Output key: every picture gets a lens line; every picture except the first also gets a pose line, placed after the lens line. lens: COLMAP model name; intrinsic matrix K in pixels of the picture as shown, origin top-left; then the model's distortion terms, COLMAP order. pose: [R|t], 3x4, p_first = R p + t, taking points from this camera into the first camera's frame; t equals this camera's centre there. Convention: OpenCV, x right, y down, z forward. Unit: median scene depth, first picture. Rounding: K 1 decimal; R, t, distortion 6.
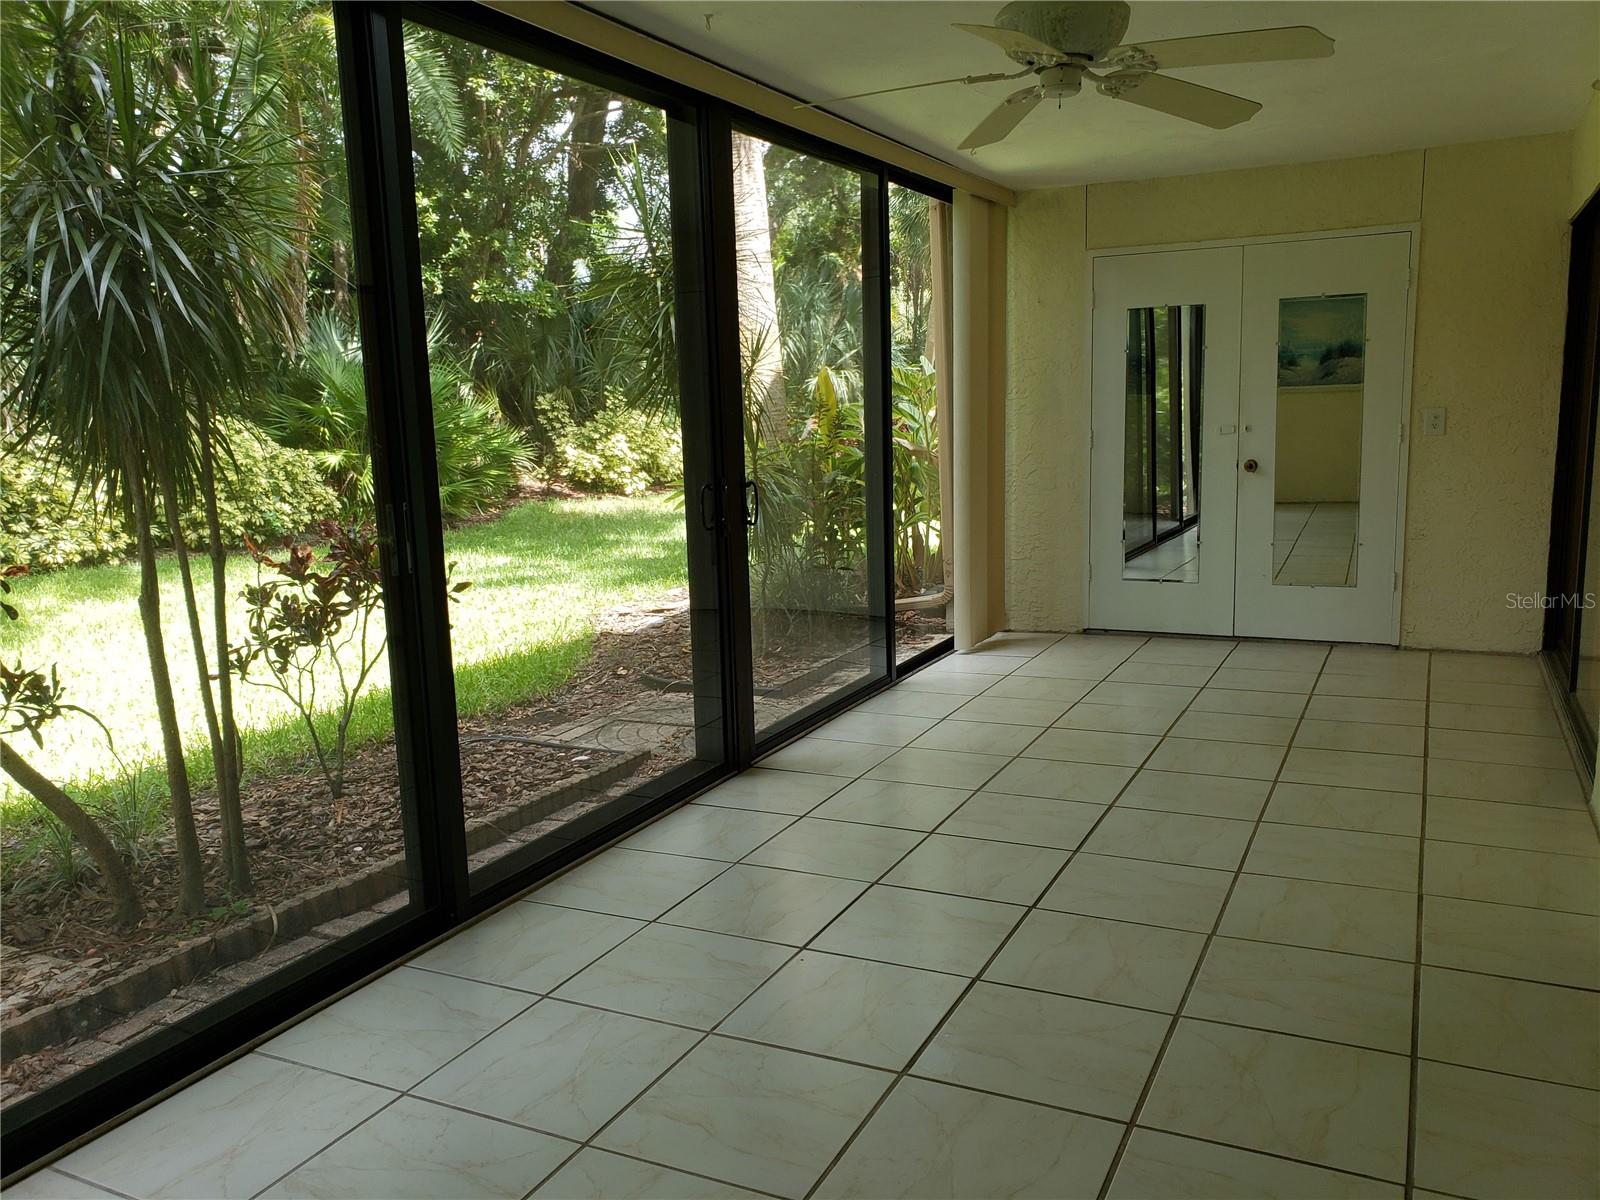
lens RADIAL K [[1248.2, 0, 799.1], [0, 1248.2, 602.1], [0, 0, 1]] dist [0.005260, -0.018199]
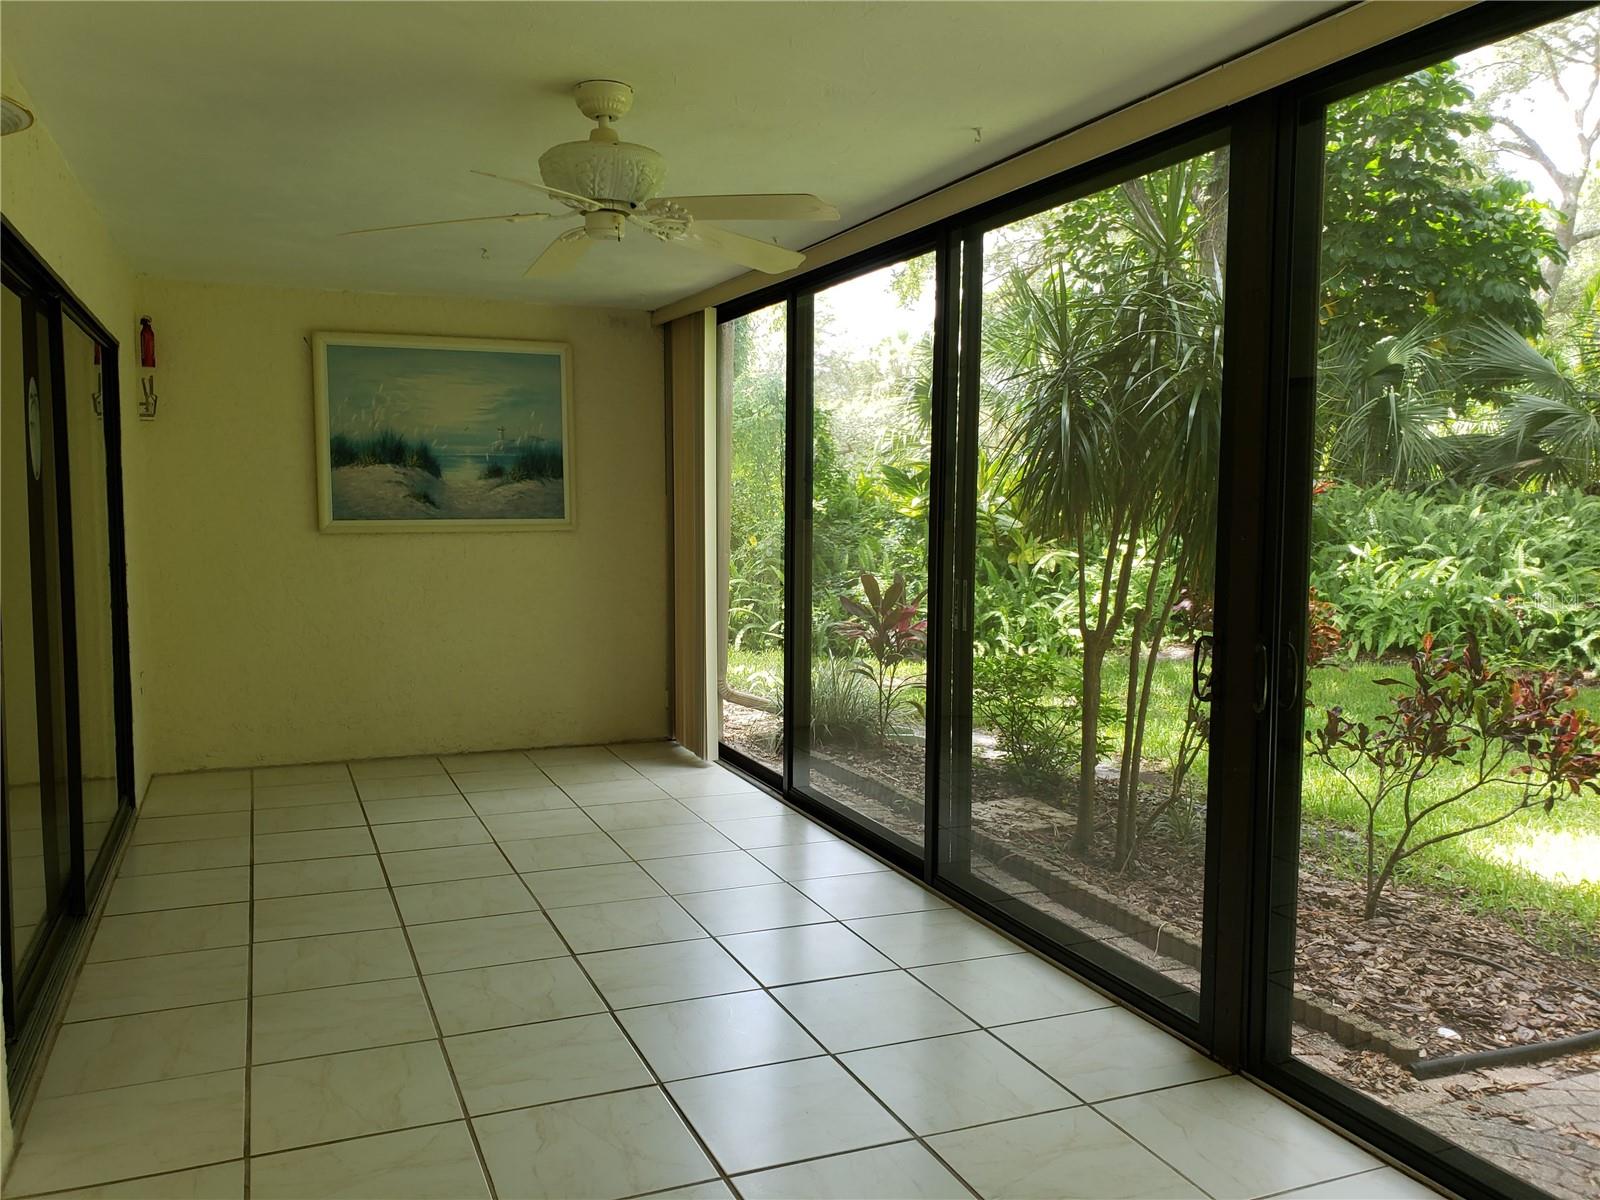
lens RADIAL K [[1248.2, 0, 796.4], [0, 1248.2, 598.3], [0, 0, 1]] dist [0.005260, -0.018199]
pose [[-0.642288, 0.086684, -0.761546, 0.744757], [-0.113453, 0.971887, 0.206313, -0.279515], [0.758020, 0.218912, -0.614396, 1.476503]]
